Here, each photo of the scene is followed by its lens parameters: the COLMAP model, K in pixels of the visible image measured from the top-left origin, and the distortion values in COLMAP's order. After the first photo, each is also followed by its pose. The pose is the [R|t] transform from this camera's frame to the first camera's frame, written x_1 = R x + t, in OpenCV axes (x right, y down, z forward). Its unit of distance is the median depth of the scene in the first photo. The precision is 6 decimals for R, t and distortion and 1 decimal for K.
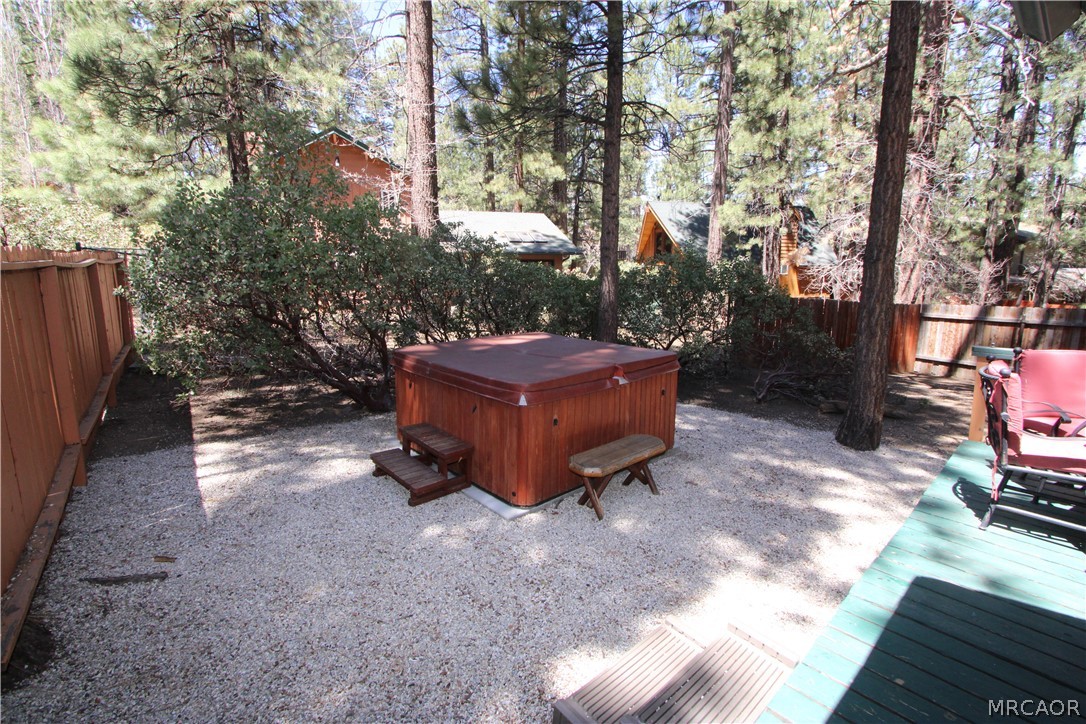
lens RADIAL K [[495.7, 0, 541.1], [0, 495.7, 346.9], [0, 0, 1]] dist [-0.022682, 0.005504]
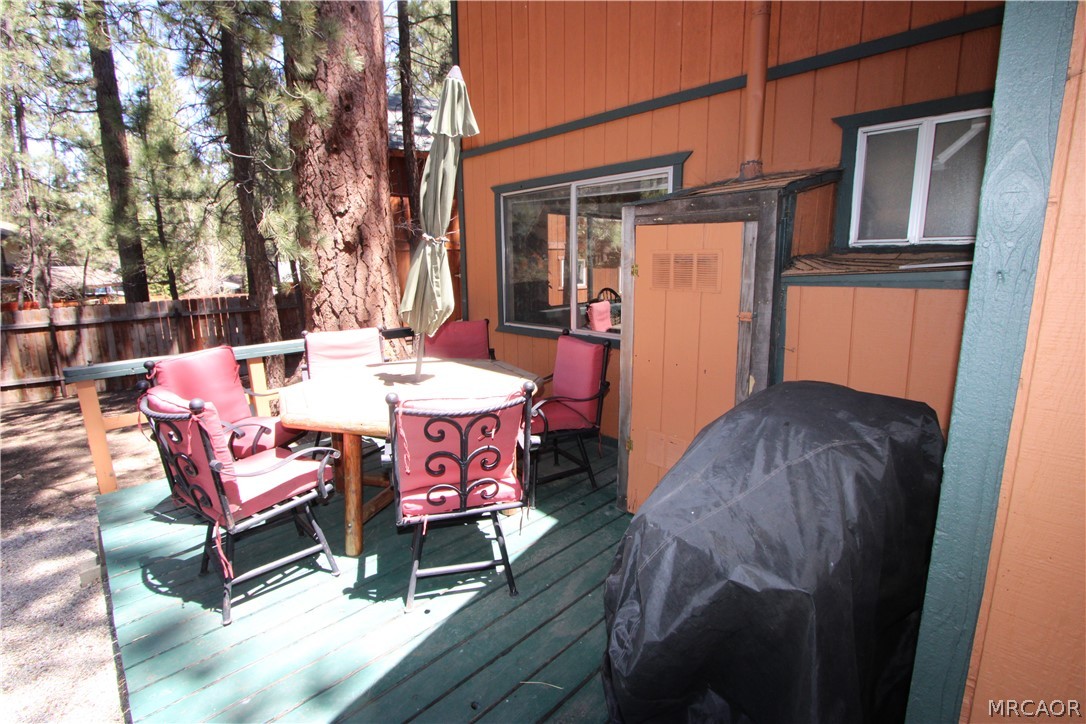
lens RADIAL K [[495.7, 0, 541.1], [0, 495.7, 346.9], [0, 0, 1]] dist [-0.022682, 0.005504]
pose [[-0.035502, -0.176029, 0.983744, 0.220251], [0.174969, 0.968066, 0.179538, -0.050657], [-0.983934, 0.178499, -0.003569, 0.406542]]
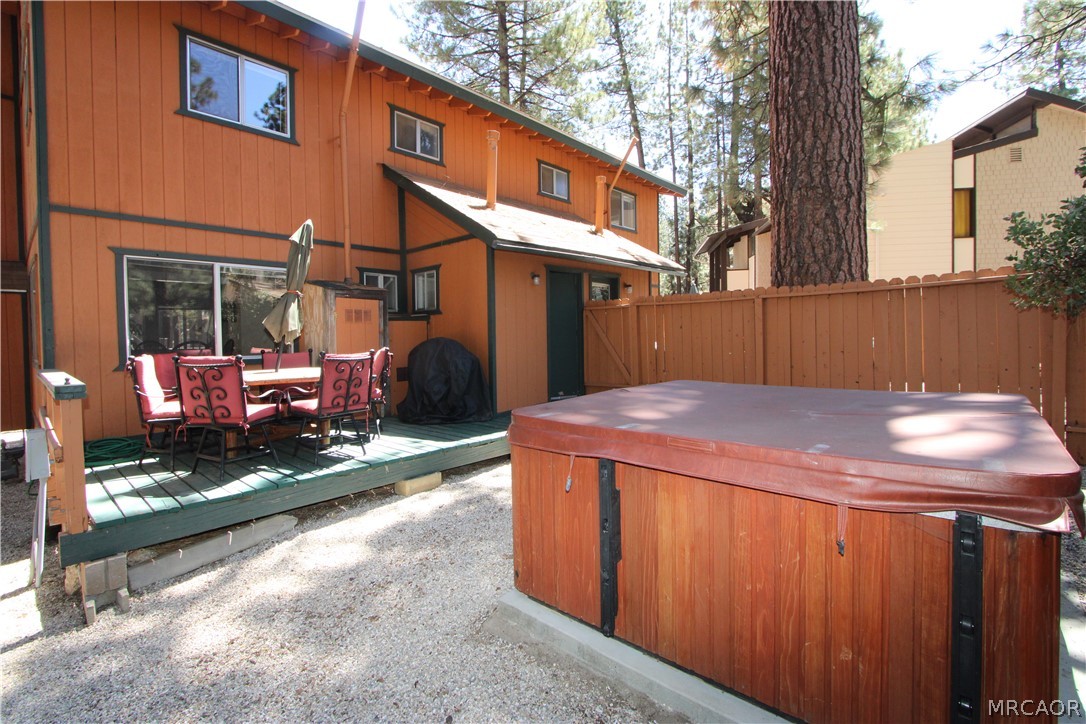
lens RADIAL K [[495.7, 0, 541.1], [0, 495.7, 346.9], [0, 0, 1]] dist [-0.022682, 0.005504]
pose [[-0.995354, 0.017337, -0.094706, 0.406101], [0.000100, 0.983839, 0.179057, -0.213919], [0.096280, 0.178216, -0.979270, 2.123153]]
